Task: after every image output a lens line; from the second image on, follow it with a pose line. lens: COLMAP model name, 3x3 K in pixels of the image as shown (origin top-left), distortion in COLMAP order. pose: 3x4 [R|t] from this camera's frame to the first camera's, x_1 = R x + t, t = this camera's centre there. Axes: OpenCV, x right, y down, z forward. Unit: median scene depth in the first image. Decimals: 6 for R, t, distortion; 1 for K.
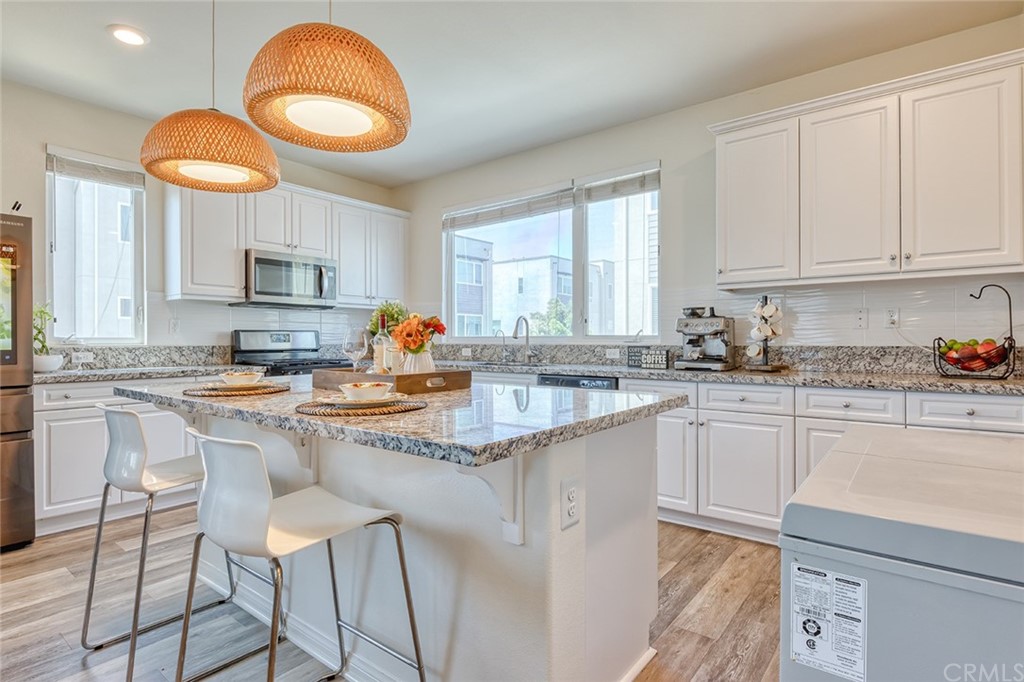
lens RADIAL K [[520.2, 0, 520.3], [0, 520.2, 342.4], [0, 0, 1]] dist [0.001983, -0.003986]
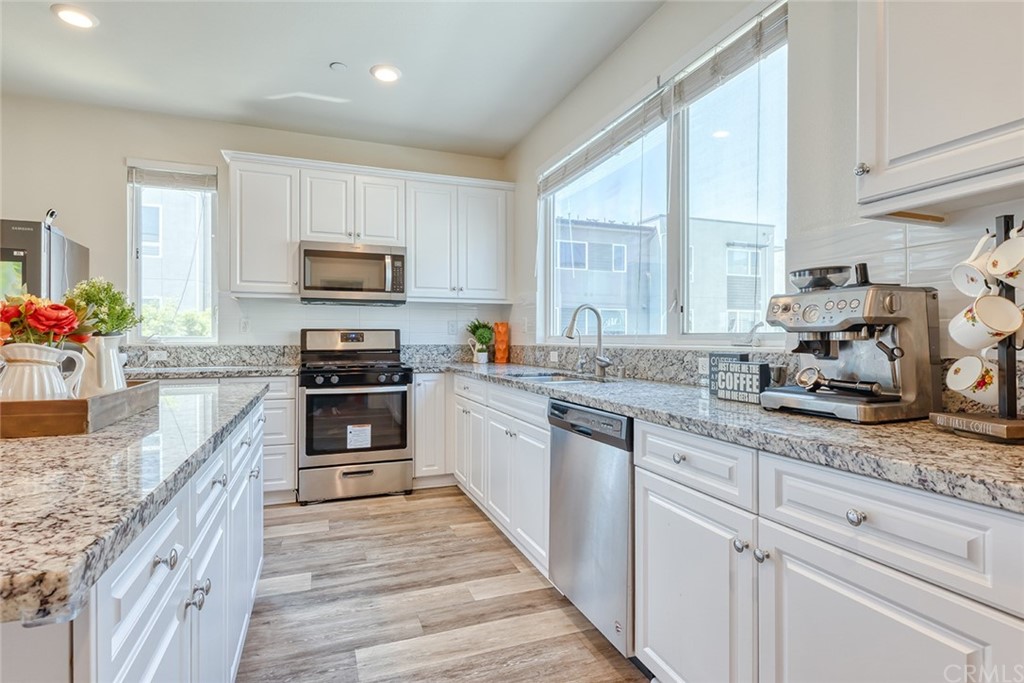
lens RADIAL K [[520.2, 0, 520.5], [0, 520.2, 340.0], [0, 0, 1]] dist [0.001983, -0.003986]
pose [[0.851510, 0.003410, -0.524327, 0.348768], [-0.005281, 0.999984, -0.002074, -0.004508], [0.524312, 0.004536, 0.851514, 0.498538]]
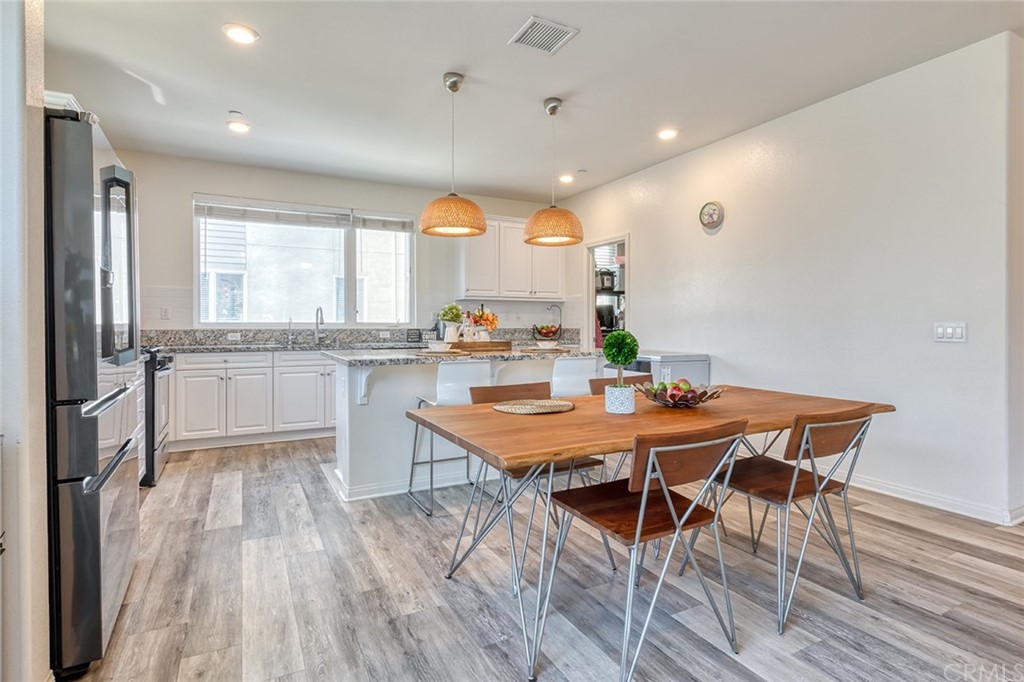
lens RADIAL K [[520.2, 0, 527.4], [0, 520.2, 330.5], [0, 0, 1]] dist [0.001983, -0.003986]
pose [[0.393541, -0.006627, 0.919283, -1.208930], [0.004970, 0.999975, 0.005081, 0.004809], [-0.919293, 0.002570, 0.393564, 0.042084]]
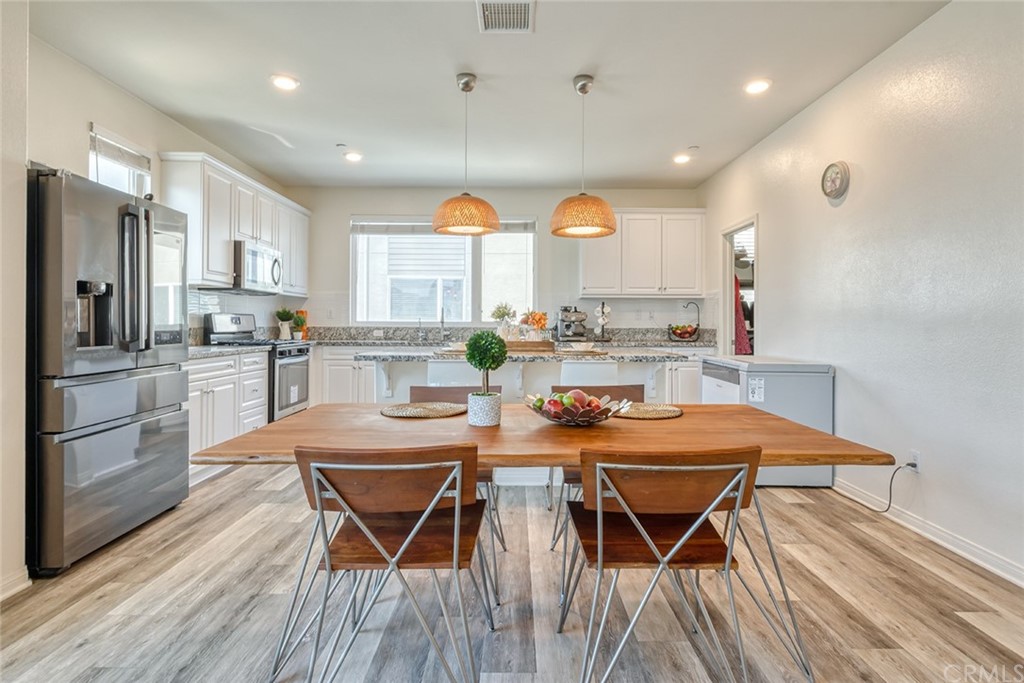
lens RADIAL K [[520.2, 0, 525.0], [0, 520.2, 322.6], [0, 0, 1]] dist [0.001983, -0.003986]
pose [[0.778491, 0.007592, 0.627609, -0.881277], [-0.002704, 0.999958, -0.008742, 0.004344], [-0.627650, 0.005108, 0.778479, -0.287258]]
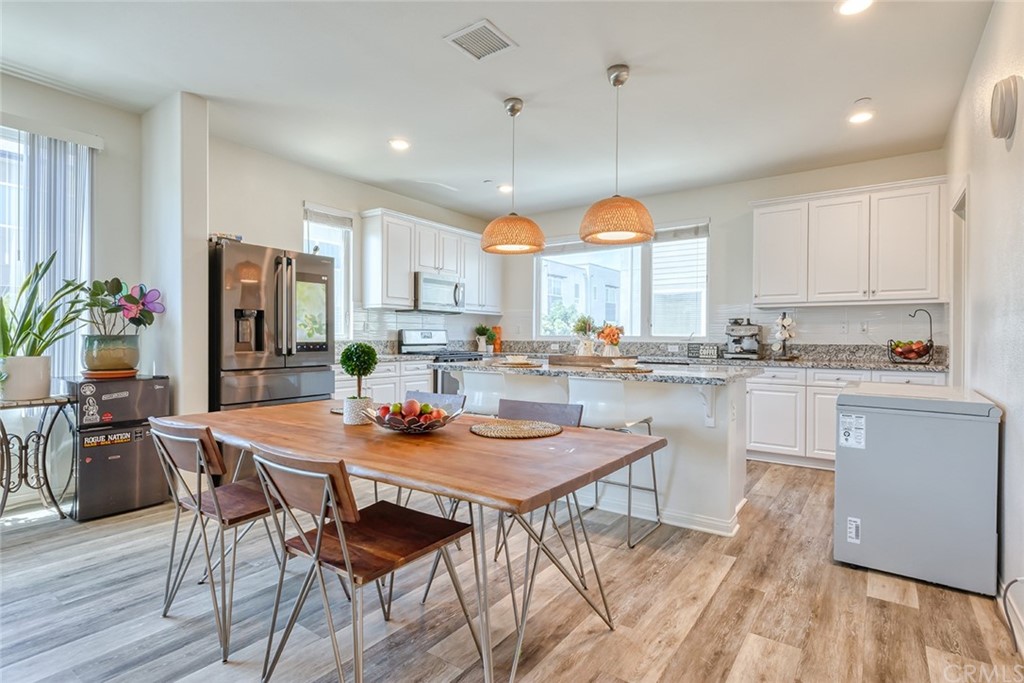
lens RADIAL K [[520.2, 0, 514.7], [0, 520.2, 341.9], [0, 0, 1]] dist [0.001983, -0.003986]
pose [[0.998881, 0.009384, 0.046351, -0.381992], [-0.009532, 0.999950, 0.002978, 0.003428], [-0.046321, -0.003417, 0.998921, -0.488212]]
